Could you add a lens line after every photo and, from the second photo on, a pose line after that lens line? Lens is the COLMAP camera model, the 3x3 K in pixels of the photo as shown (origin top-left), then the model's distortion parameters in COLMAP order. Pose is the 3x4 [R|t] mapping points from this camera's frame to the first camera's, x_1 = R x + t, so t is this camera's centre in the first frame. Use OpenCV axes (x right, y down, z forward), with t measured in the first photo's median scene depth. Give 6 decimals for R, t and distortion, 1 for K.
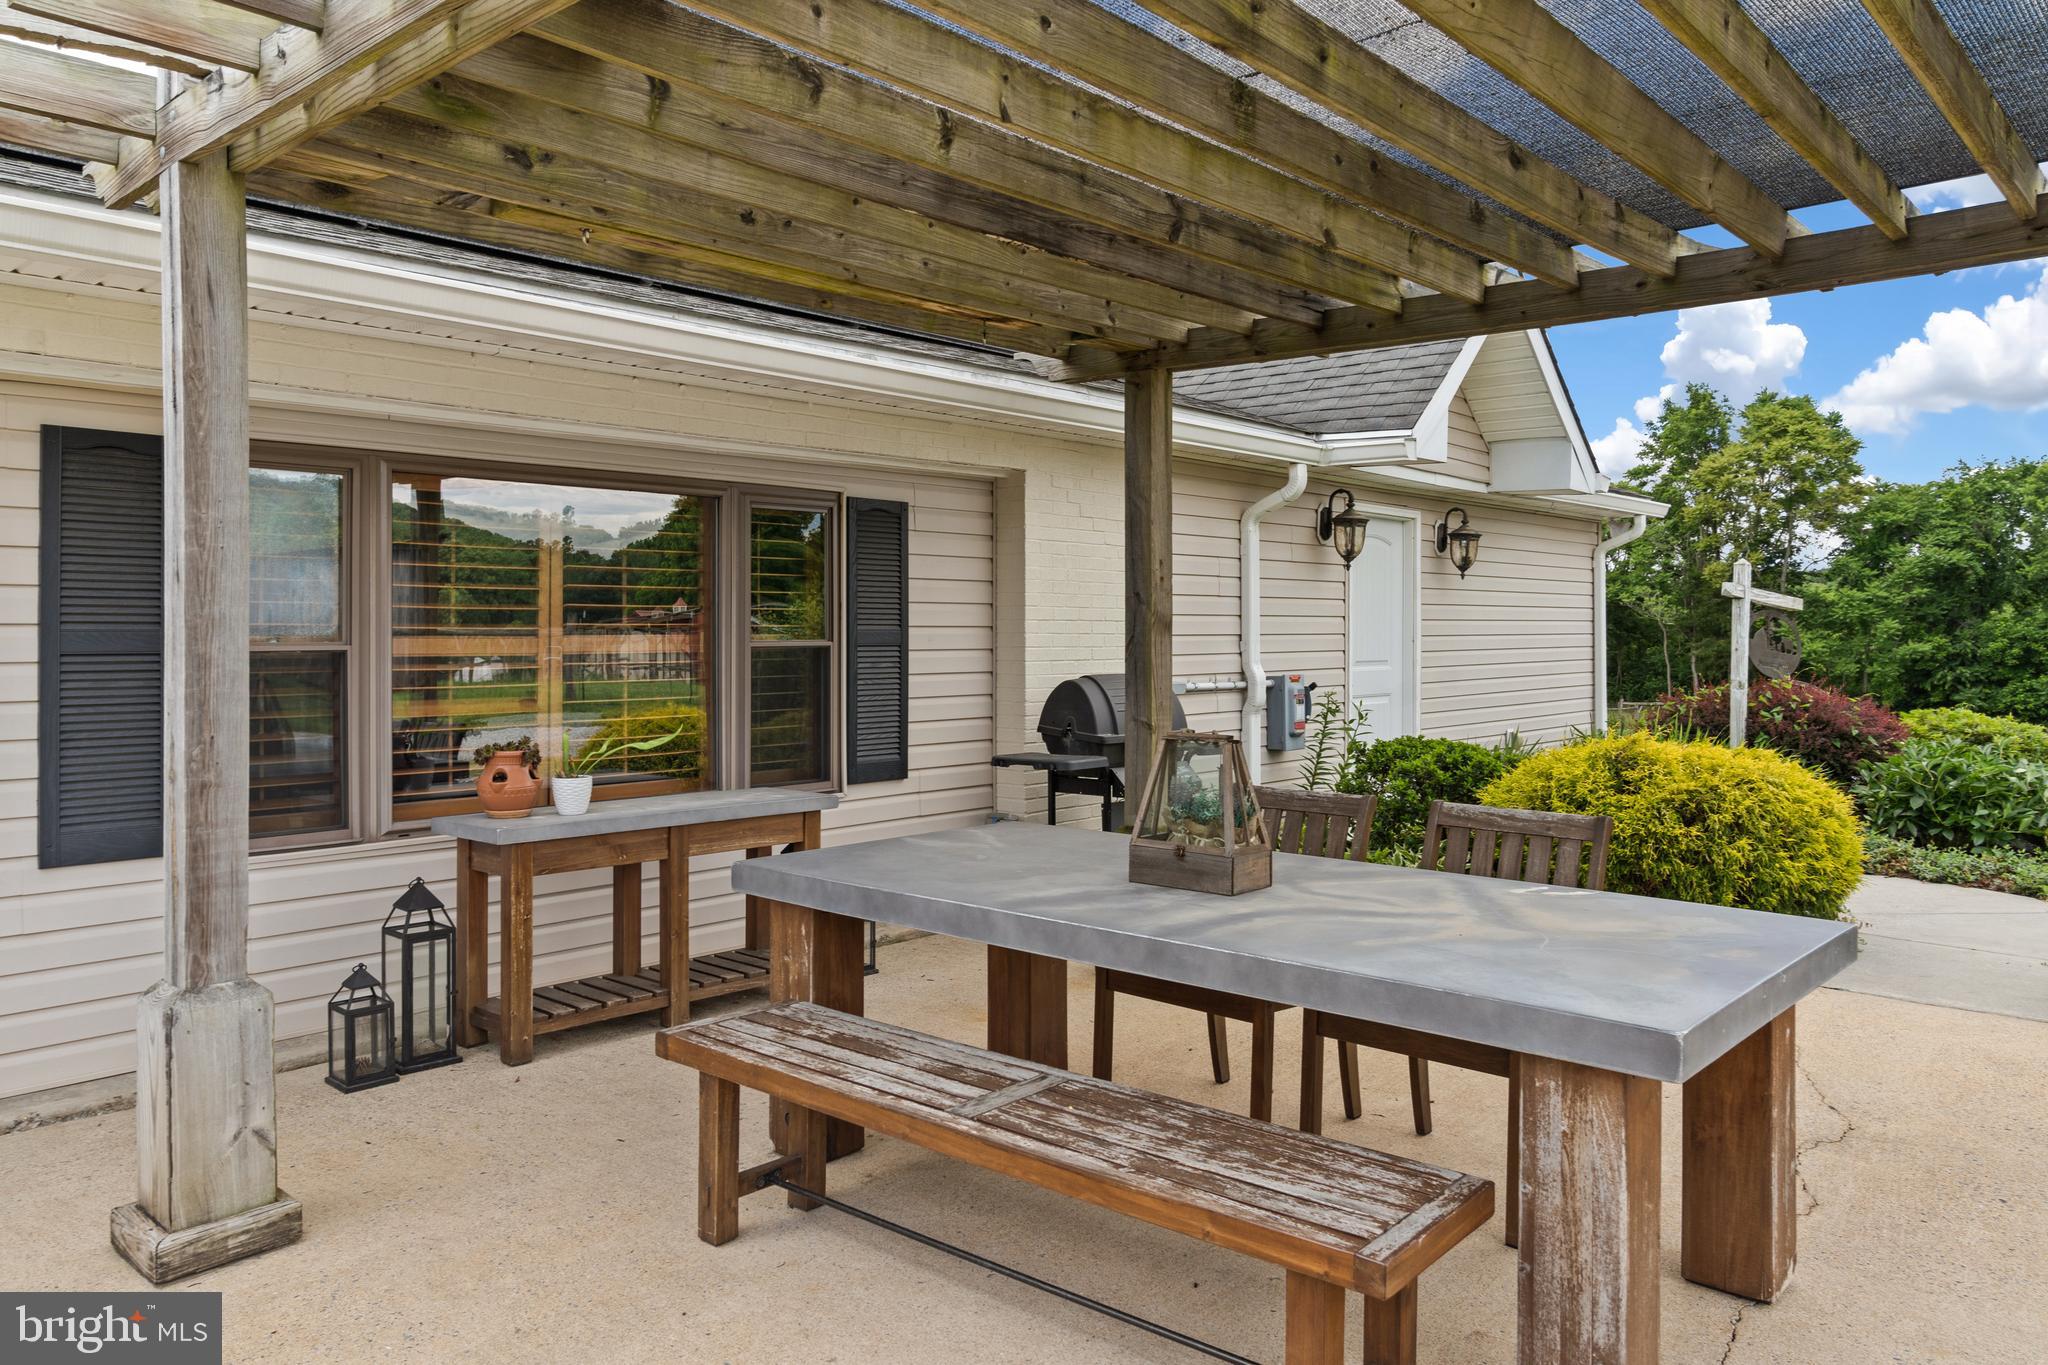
lens RADIAL K [[1429.9, 0, 1023.4], [0, 1429.9, 628.0], [0, 0, 1]] dist [-0.004463, 0.001120]
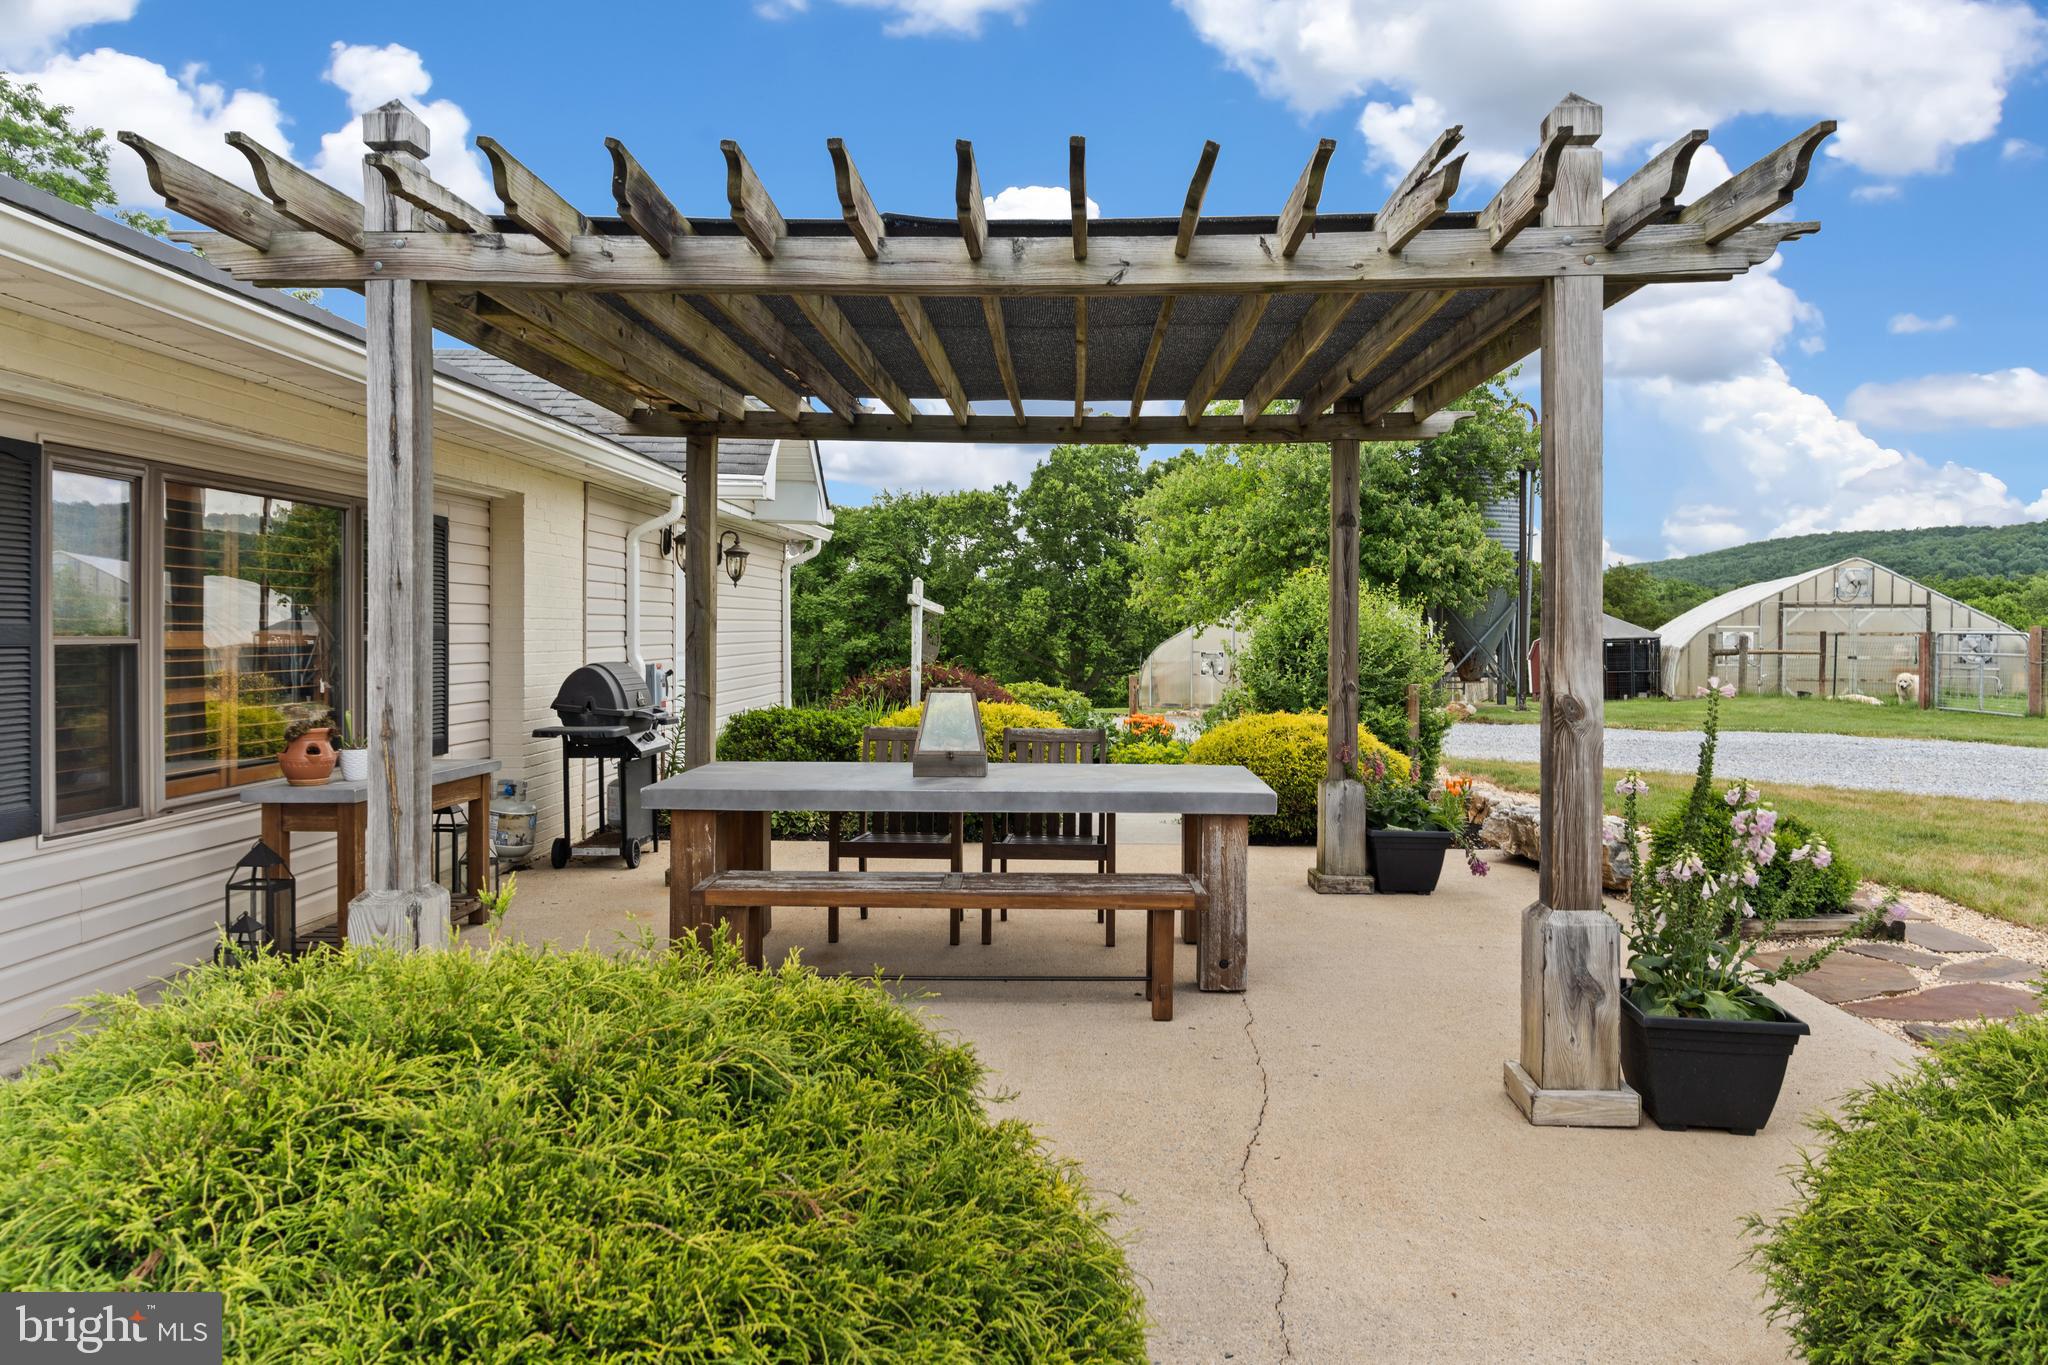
lens RADIAL K [[1429.9, 0, 1023.4], [0, 1429.9, 628.0], [0, 0, 1]] dist [-0.004463, 0.001120]
pose [[0.764663, 0.003323, 0.644422, -0.305037], [-0.004332, 0.999991, -0.000015, 0.000436], [-0.644416, -0.002780, 0.764670, -0.124726]]
